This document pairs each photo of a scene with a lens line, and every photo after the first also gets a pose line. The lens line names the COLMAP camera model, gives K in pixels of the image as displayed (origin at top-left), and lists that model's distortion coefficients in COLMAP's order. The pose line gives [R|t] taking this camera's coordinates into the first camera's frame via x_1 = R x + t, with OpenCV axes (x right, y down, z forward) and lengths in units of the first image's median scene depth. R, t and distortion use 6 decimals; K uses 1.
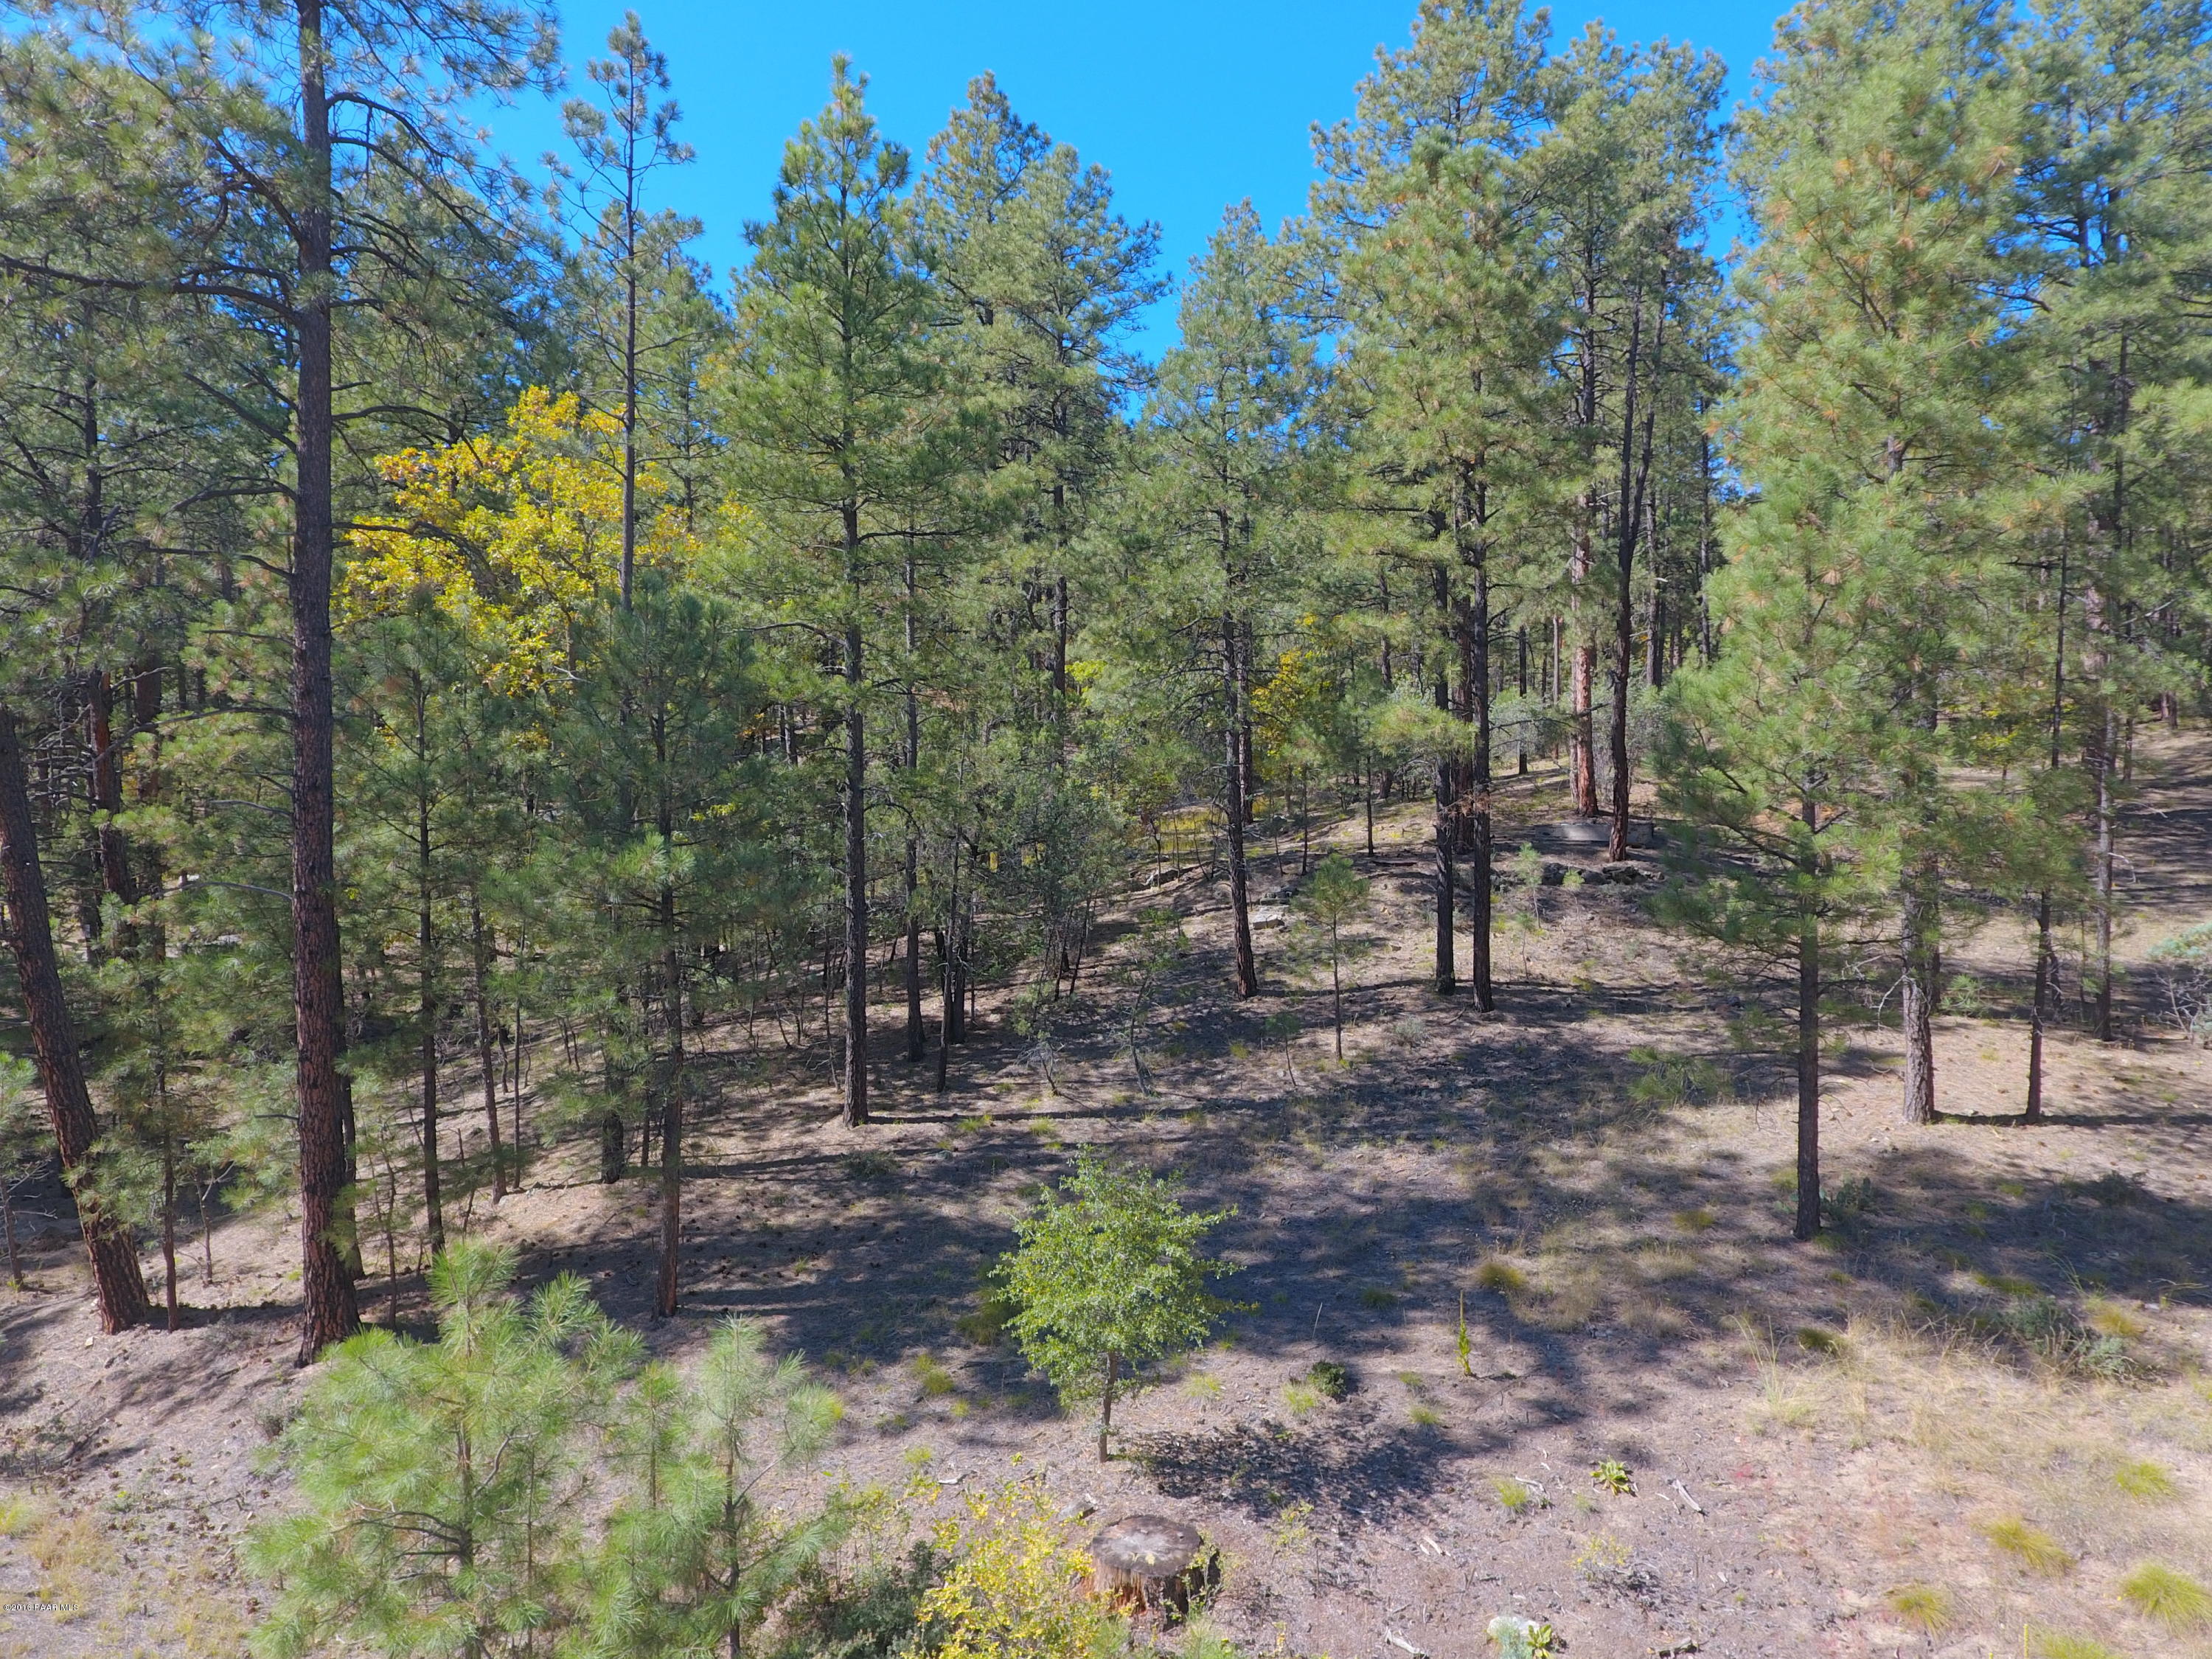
lens RADIAL K [[1296.3, 0, 1103.8], [0, 1296.3, 838.9], [0, 0, 1]] dist [0.002010, -0.002175]
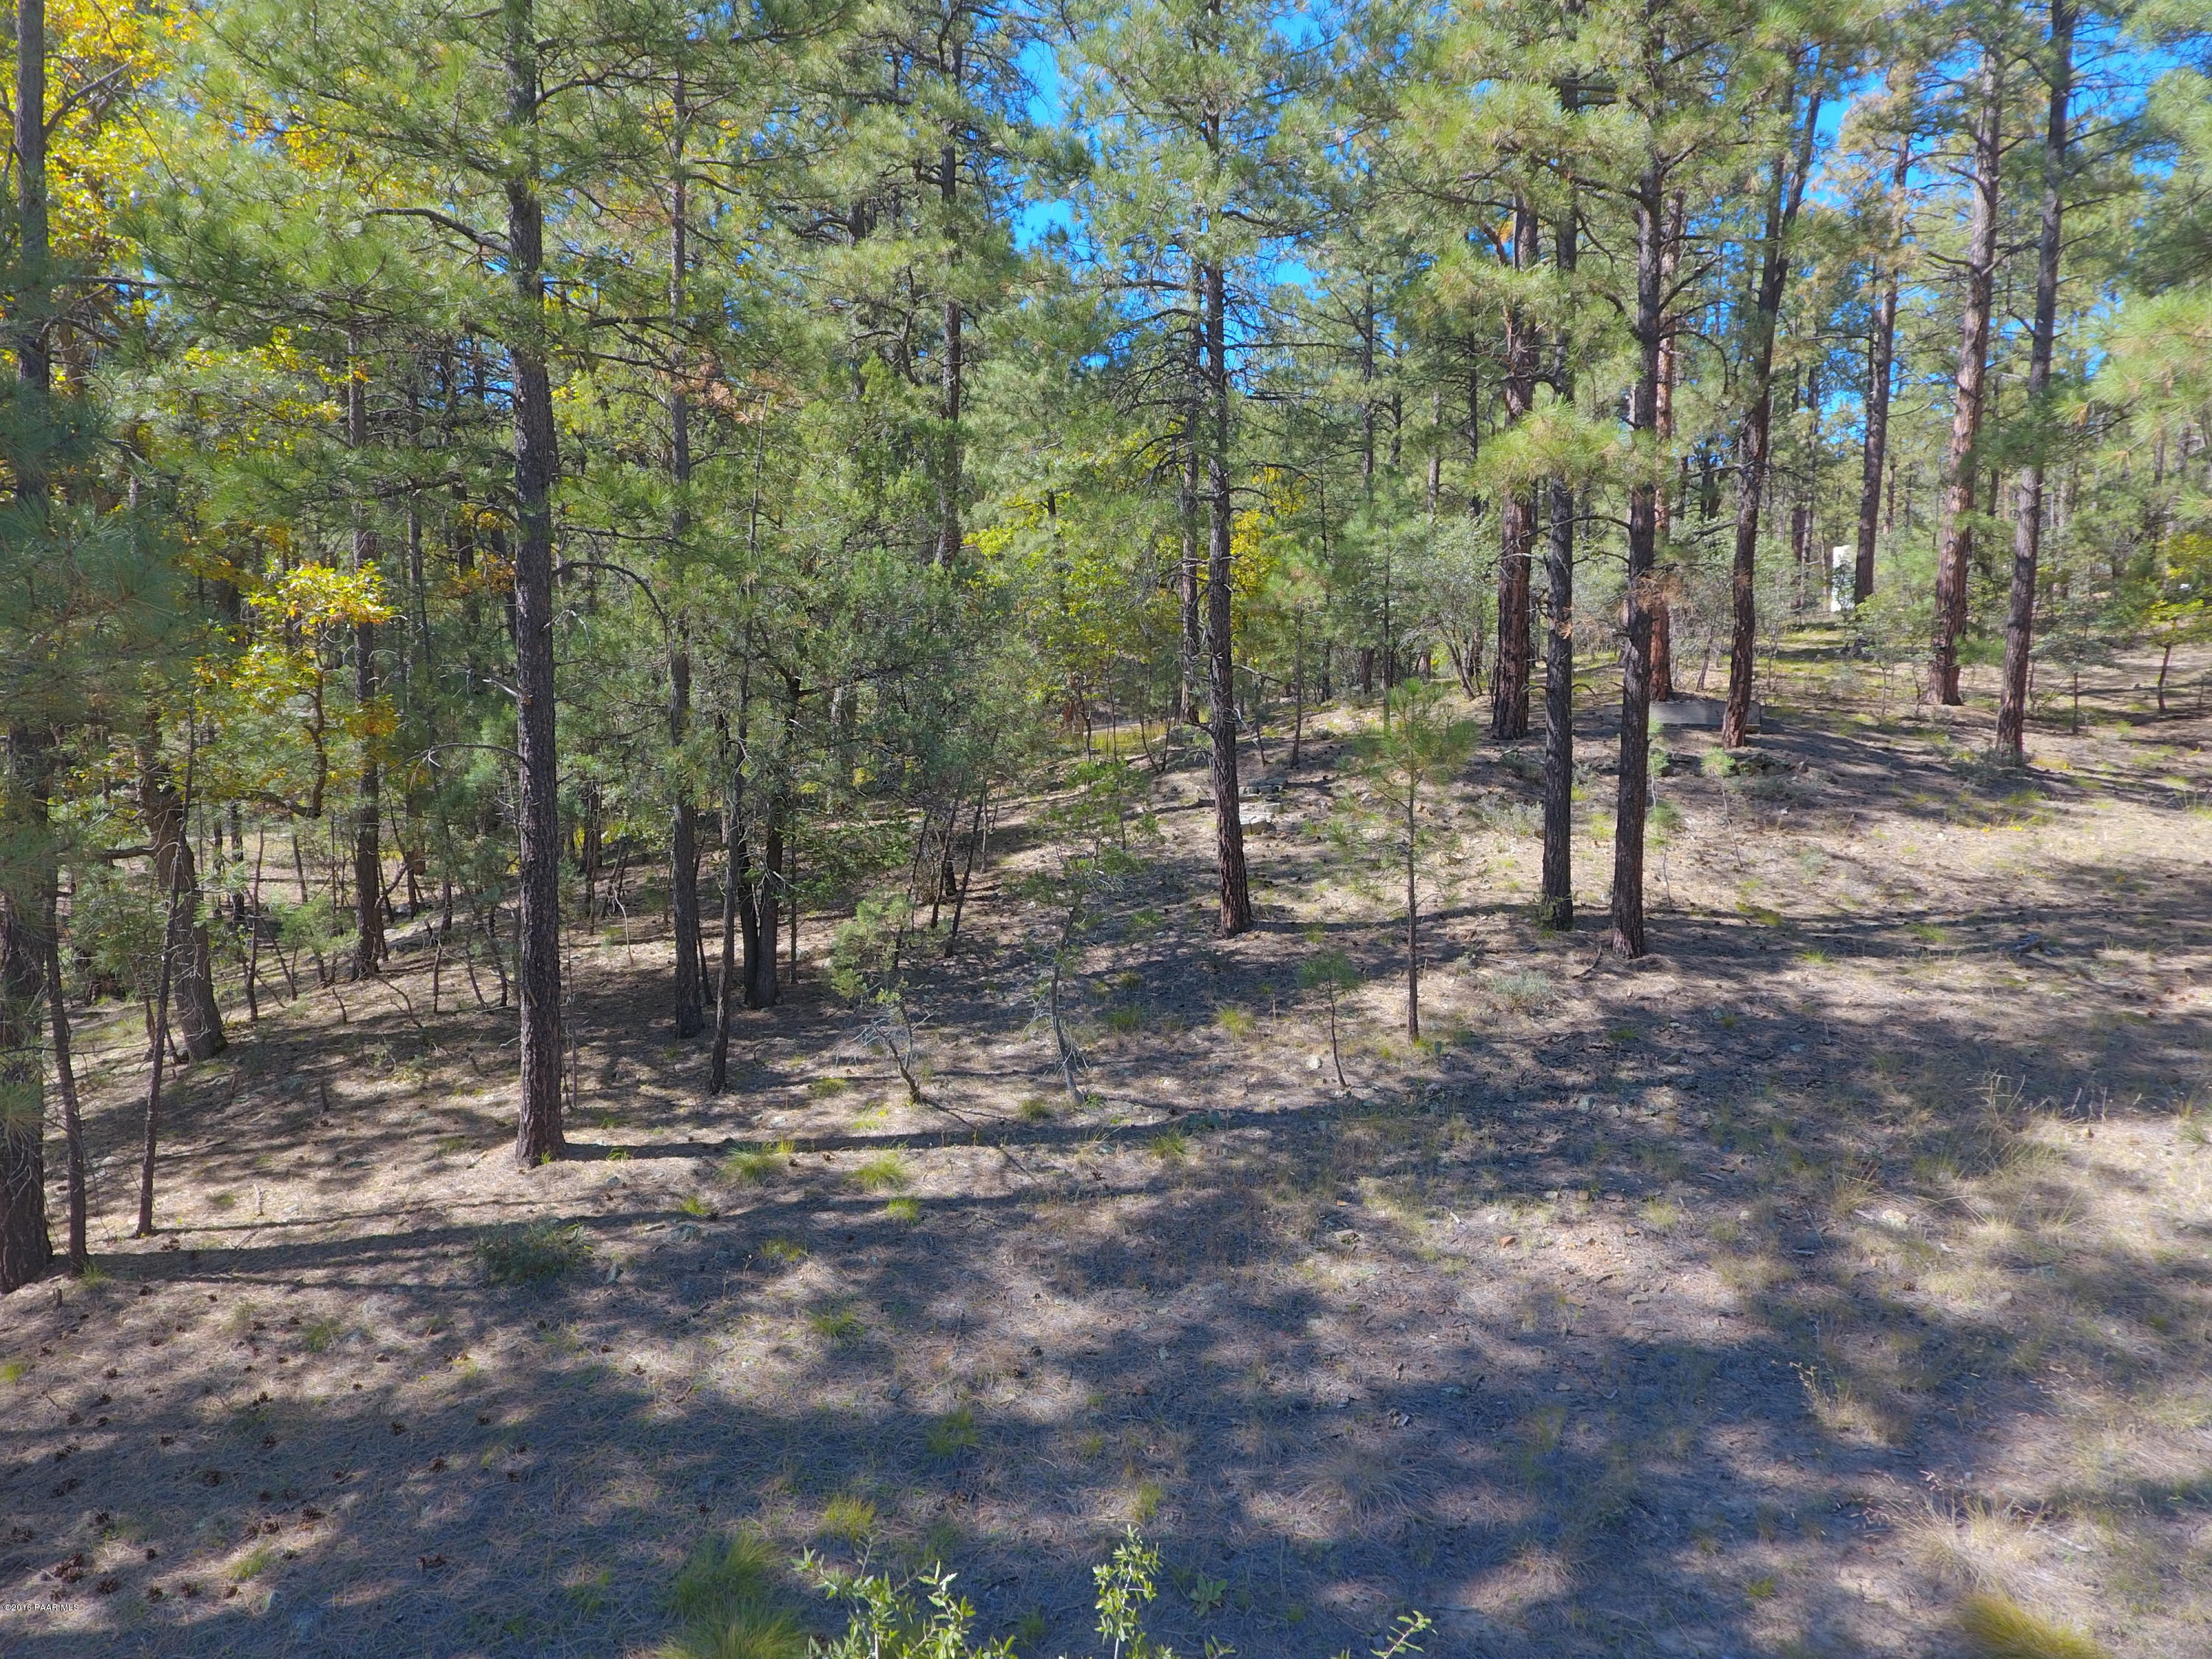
lens RADIAL K [[1296.3, 0, 1110.9], [0, 1296.3, 850.9], [0, 0, 1]] dist [0.002010, -0.002175]
pose [[0.997465, 0.010080, 0.070437, 0.008402], [-0.013691, 0.998606, 0.050976, 0.059281], [-0.069825, -0.051811, 0.996213, 0.434289]]
